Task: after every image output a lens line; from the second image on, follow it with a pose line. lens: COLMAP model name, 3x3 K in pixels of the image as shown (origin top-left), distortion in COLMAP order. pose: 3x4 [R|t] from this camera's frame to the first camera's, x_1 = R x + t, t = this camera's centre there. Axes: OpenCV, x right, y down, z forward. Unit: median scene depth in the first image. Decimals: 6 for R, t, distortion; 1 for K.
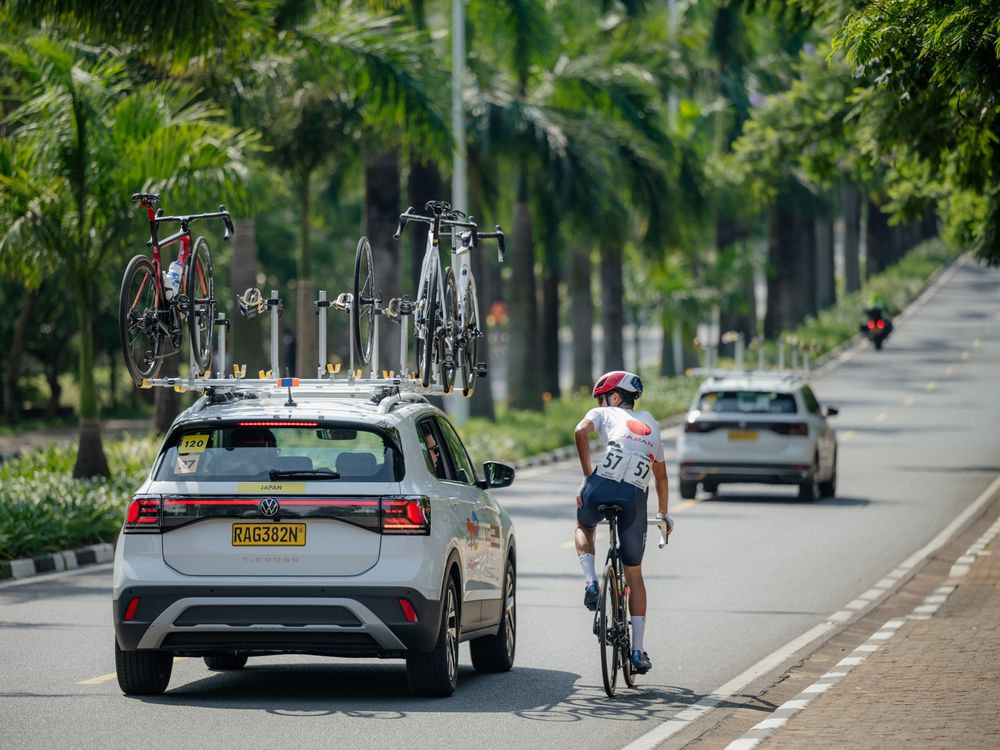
lens RADIAL K [[4954.0, 0, 500.0], [0, 4954.0, 375.3], [0, 0, 1]] dist [0.628516, 0.000000]
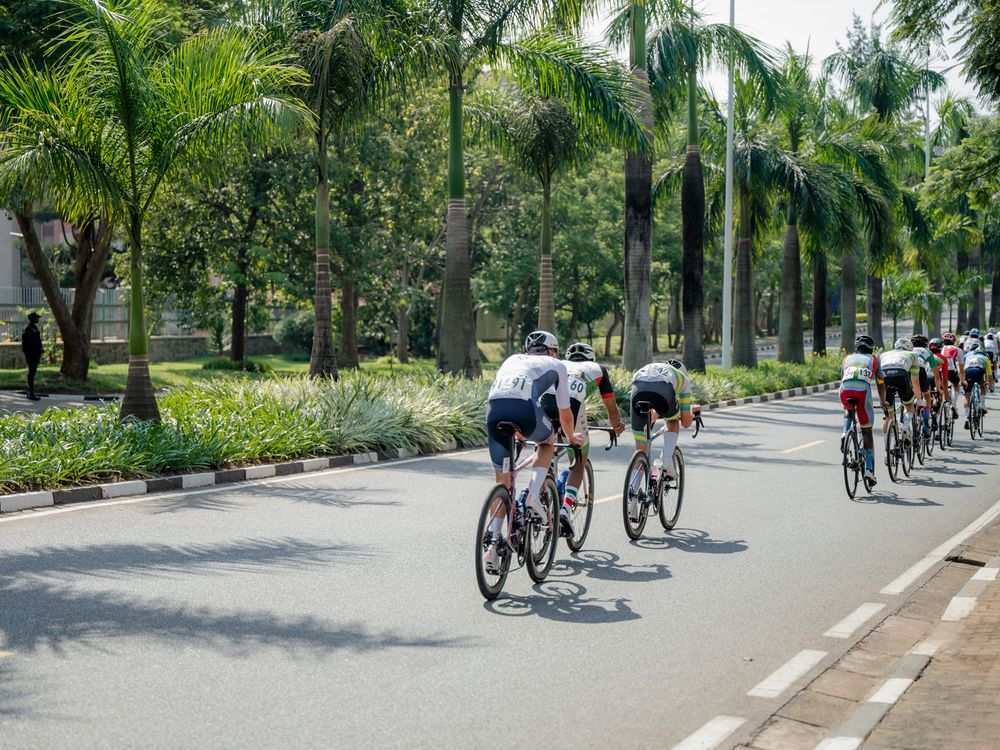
lens RADIAL K [[2038.8, 0, 500.0], [0, 2038.8, 374.7], [0, 0, 1]] dist [-0.147312, 0.000000]
pose [[0.978544, 0.036450, -0.202789, 0.048504], [-0.033000, 0.999248, 0.020370, 0.001532], [0.203379, -0.013241, 0.979010, 0.403689]]
